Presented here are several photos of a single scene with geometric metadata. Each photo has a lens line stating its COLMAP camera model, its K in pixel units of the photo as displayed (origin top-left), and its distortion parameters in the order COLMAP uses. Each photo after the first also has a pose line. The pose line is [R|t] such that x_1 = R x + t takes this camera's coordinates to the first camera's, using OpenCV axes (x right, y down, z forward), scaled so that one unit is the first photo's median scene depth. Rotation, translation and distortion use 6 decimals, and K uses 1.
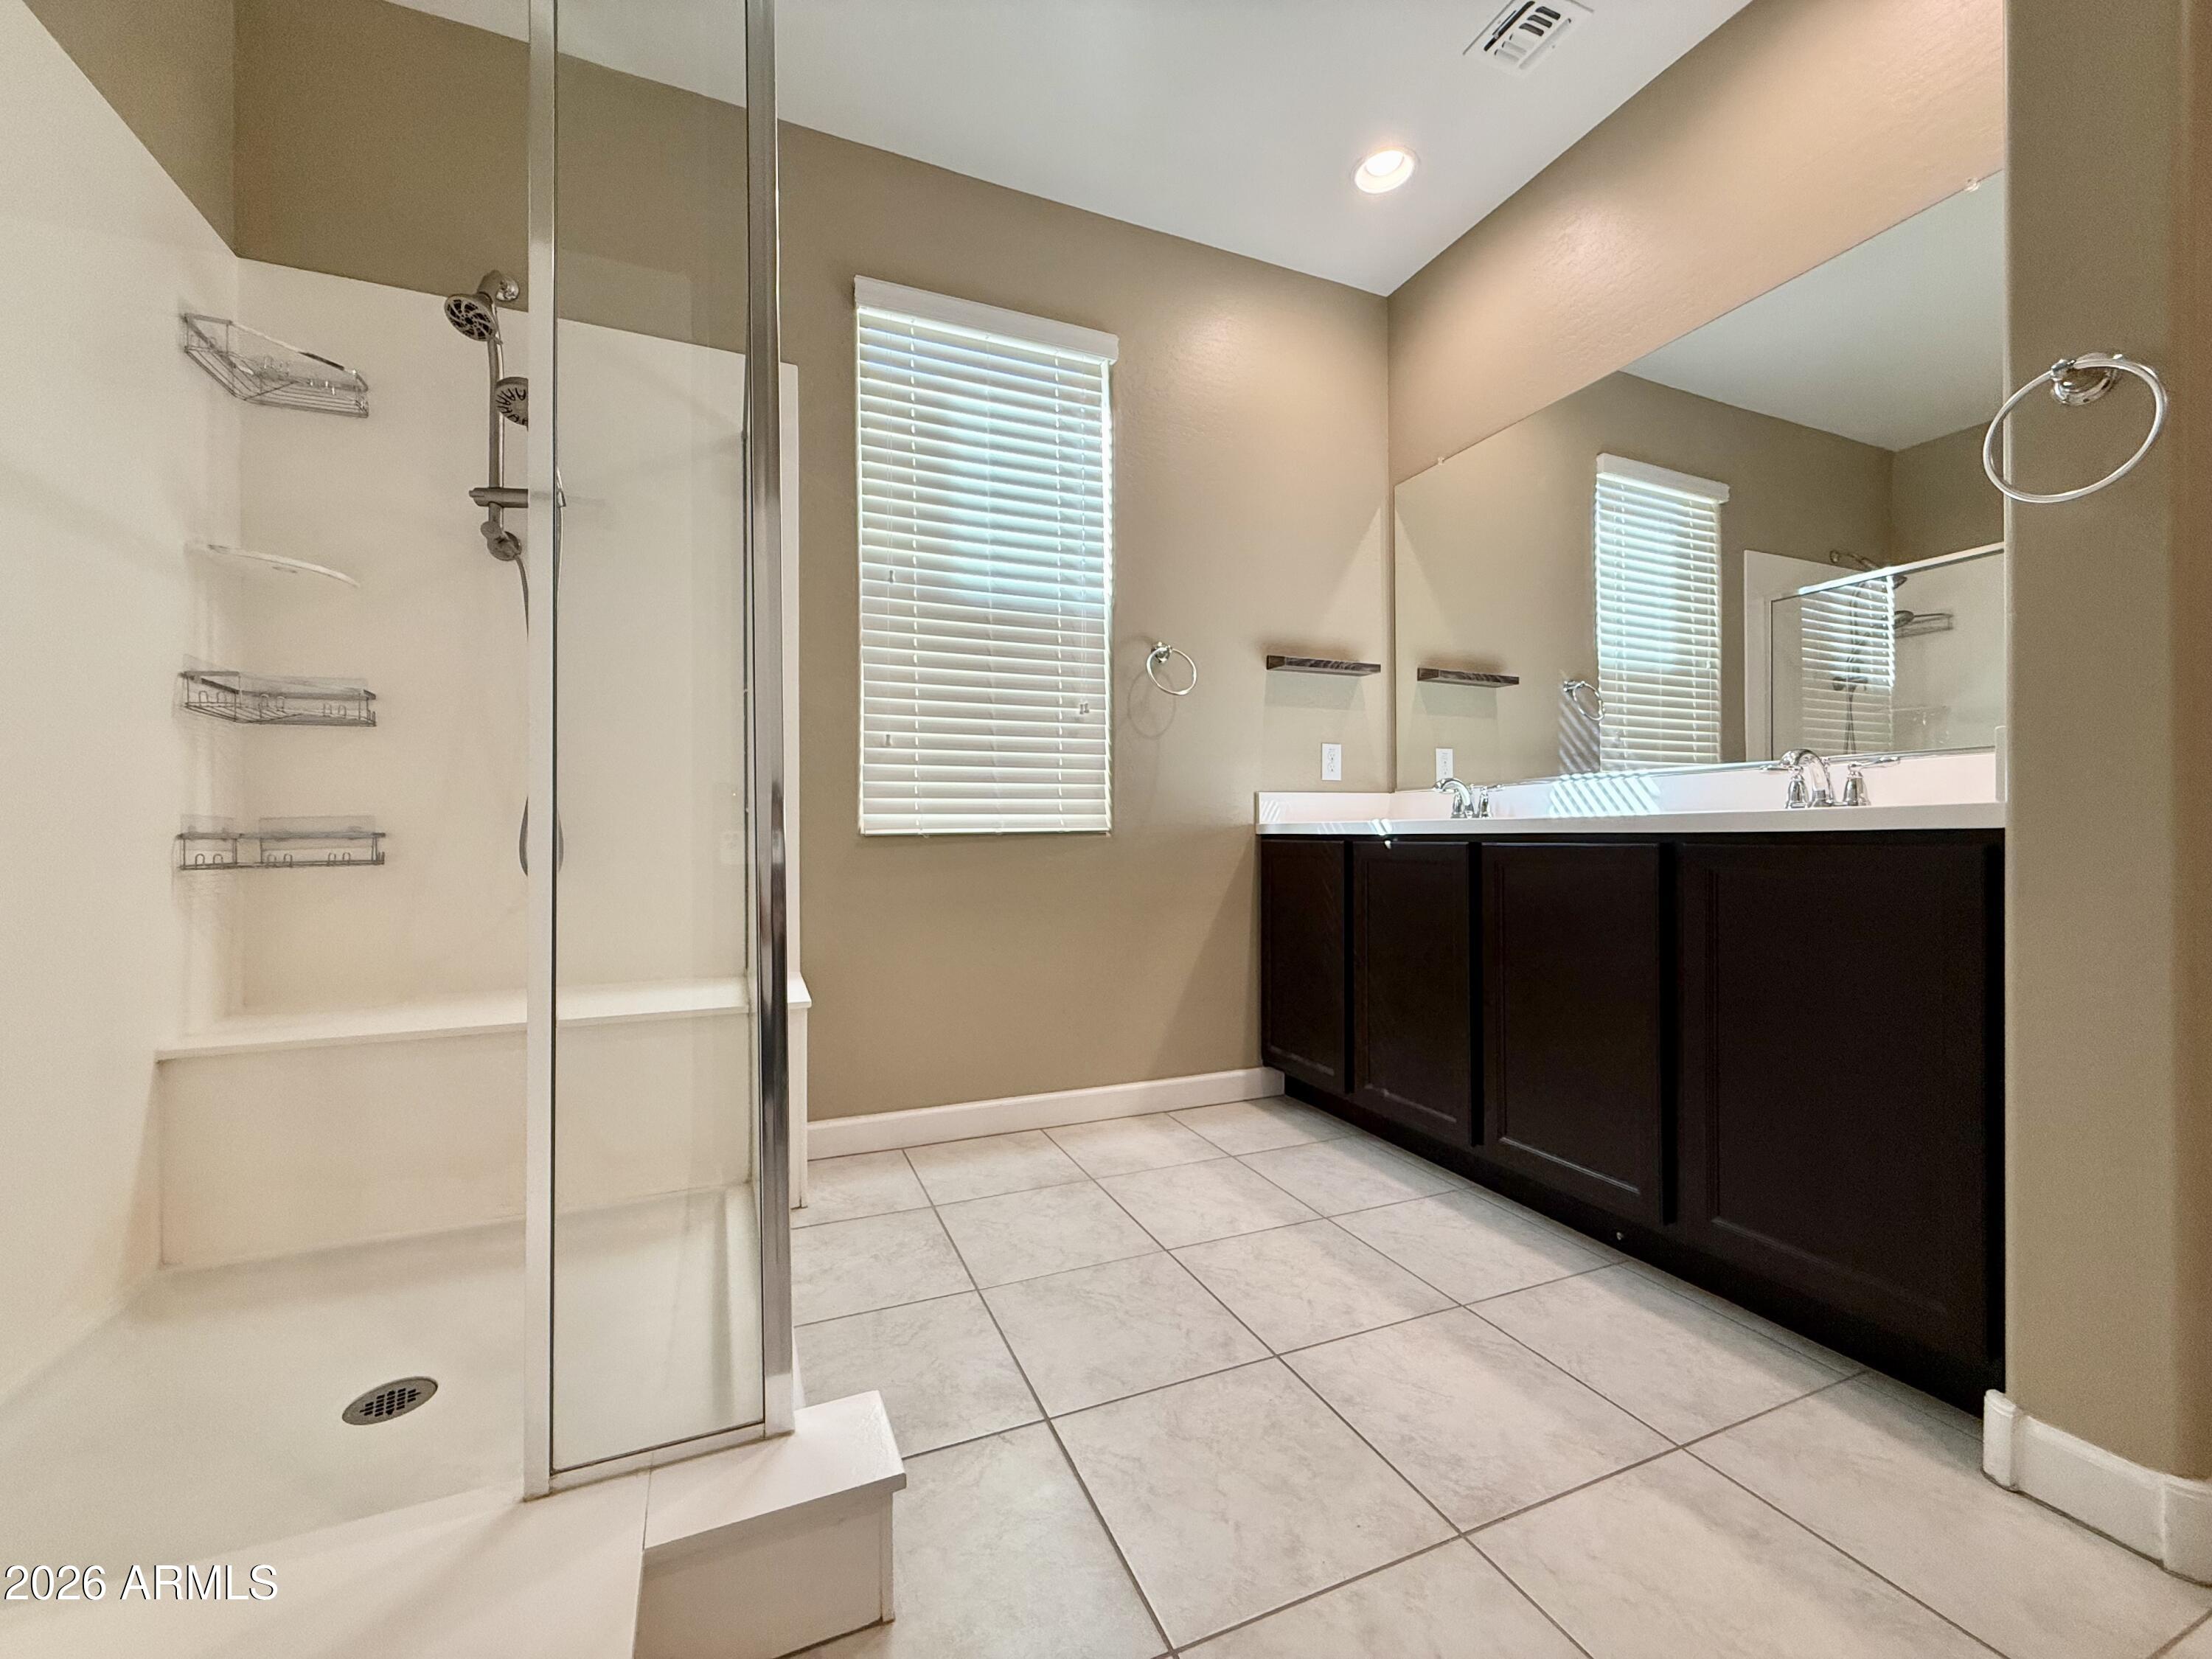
lens RADIAL K [[888.4, 0, 1074.0], [0, 888.4, 818.0], [0, 0, 1]] dist [-0.005794, 0.000938]
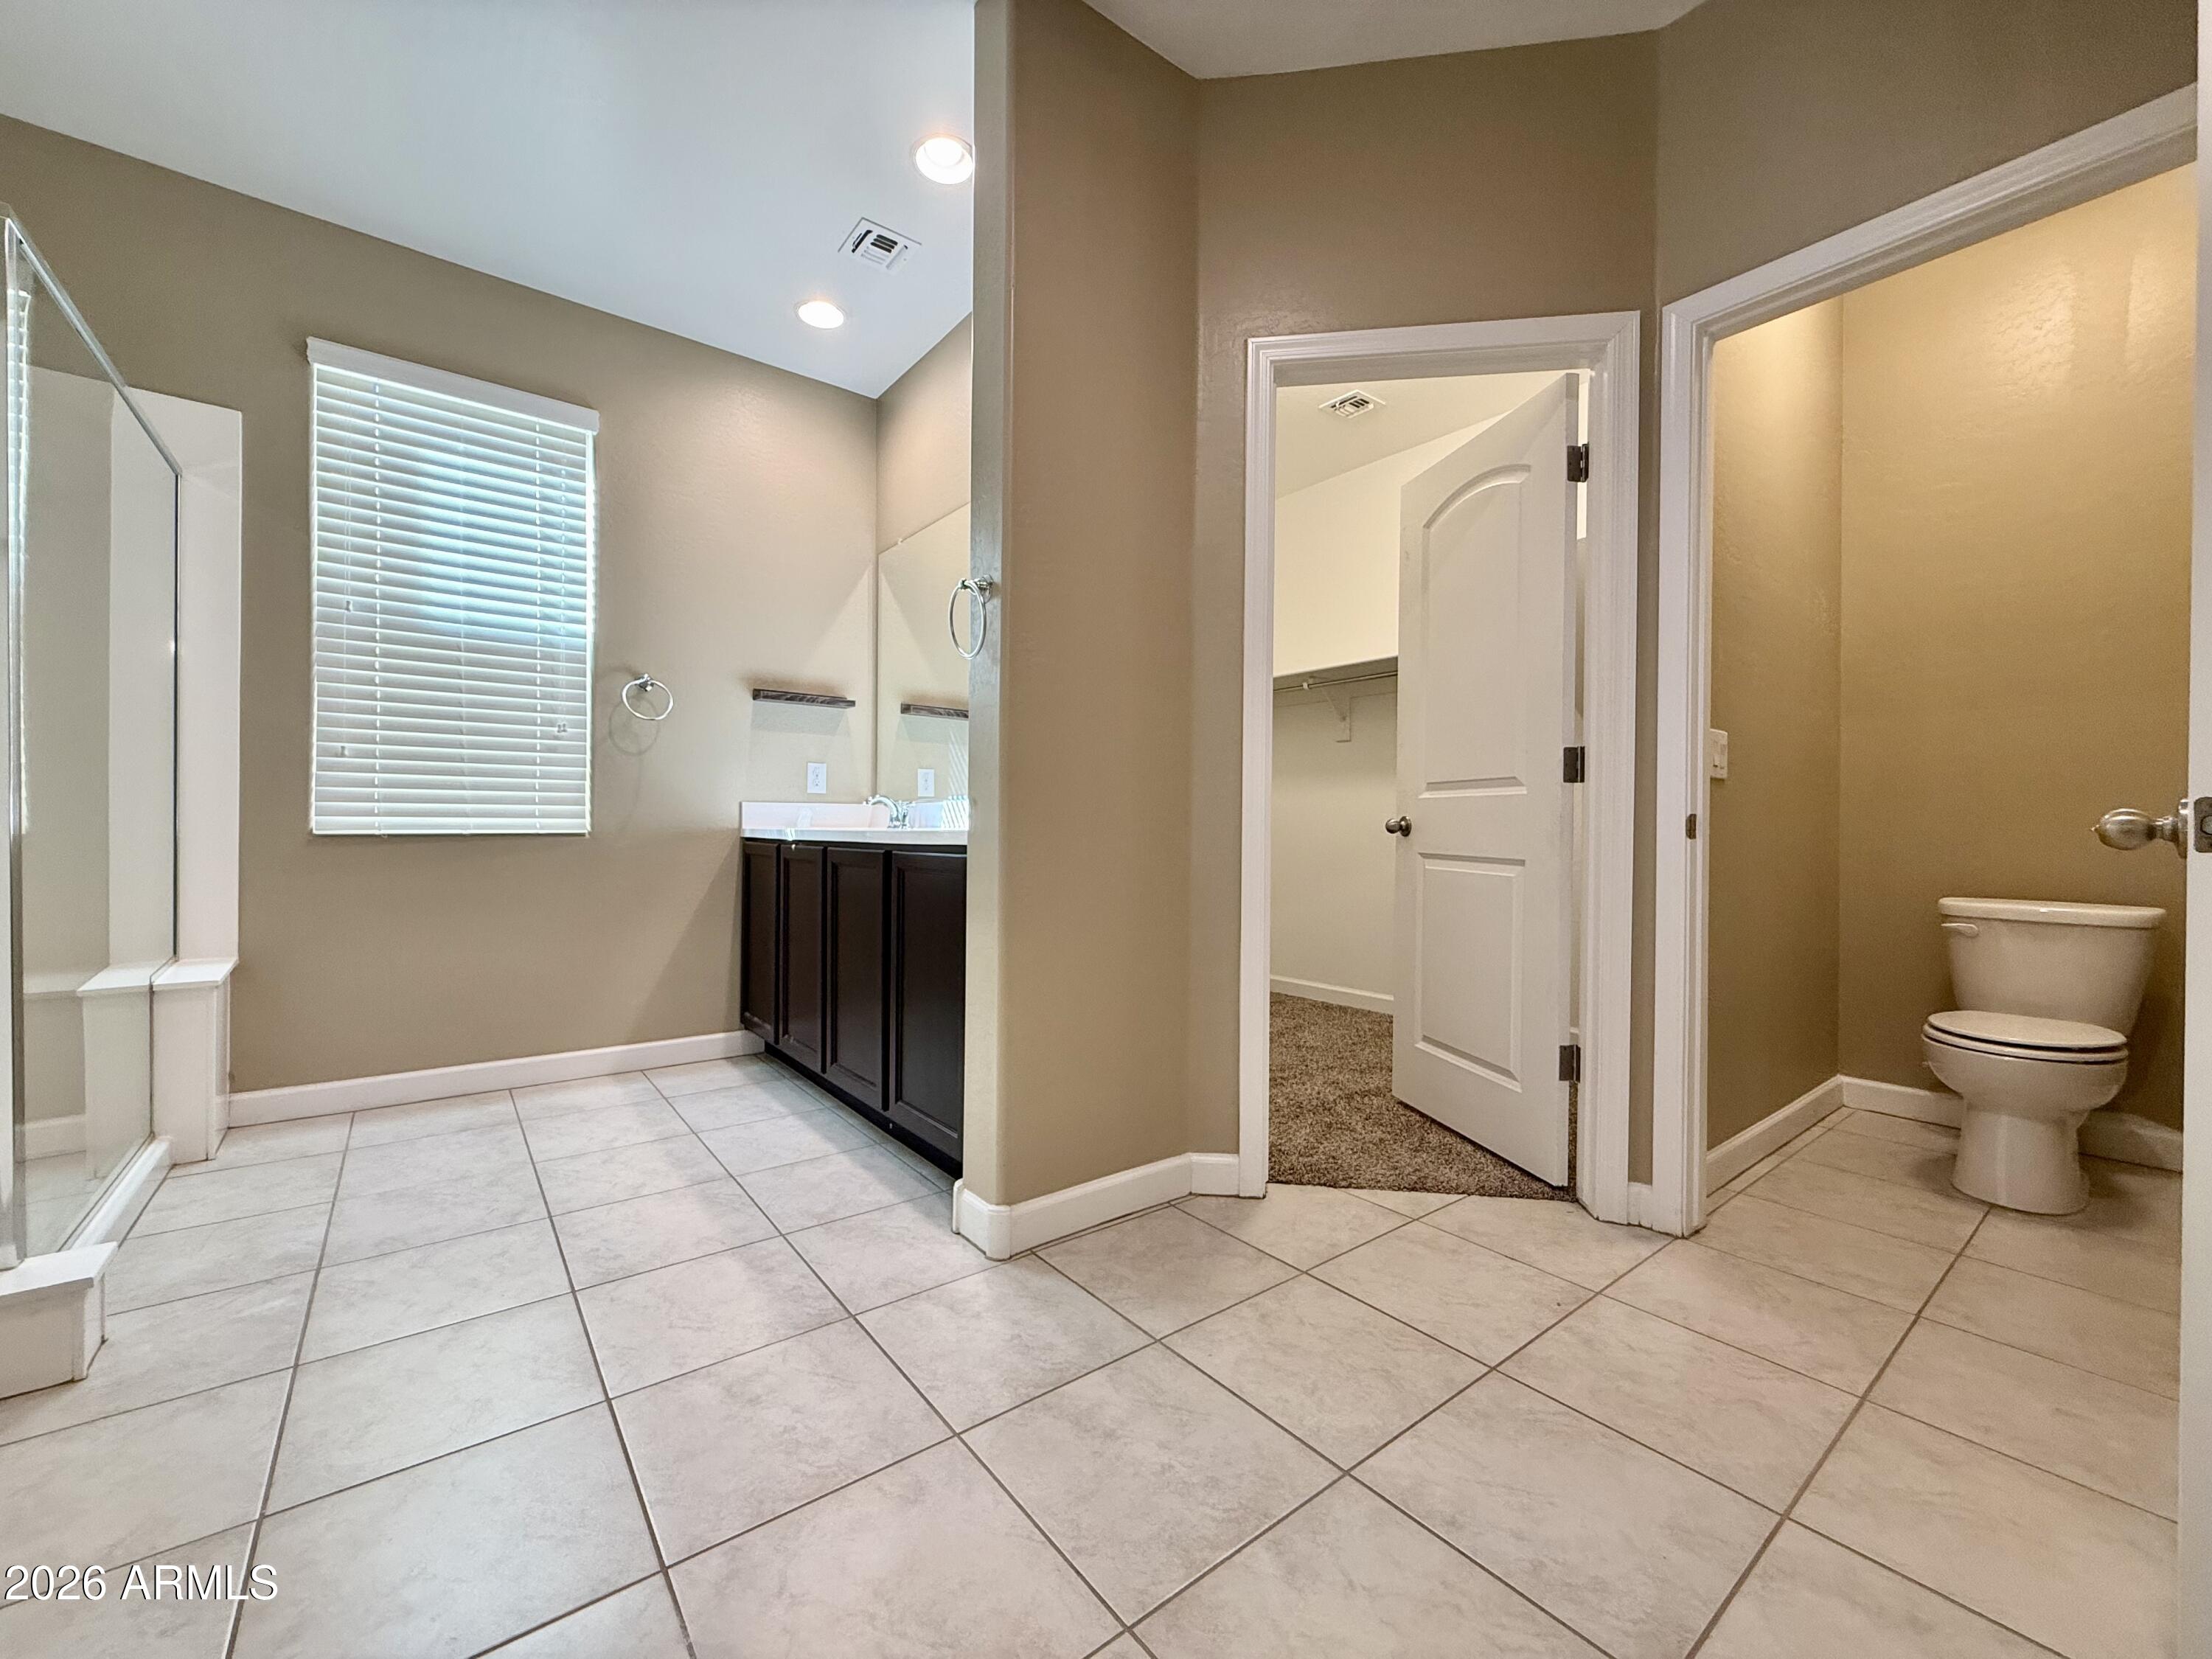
lens RADIAL K [[888.4, 0, 1084.7], [0, 888.4, 820.3], [0, 0, 1]] dist [-0.005794, 0.000938]
pose [[0.961491, 0.016839, 0.274320, 0.385570], [-0.019664, 0.999778, 0.007552, -0.026555], [-0.274132, -0.012655, 0.961609, -0.337563]]
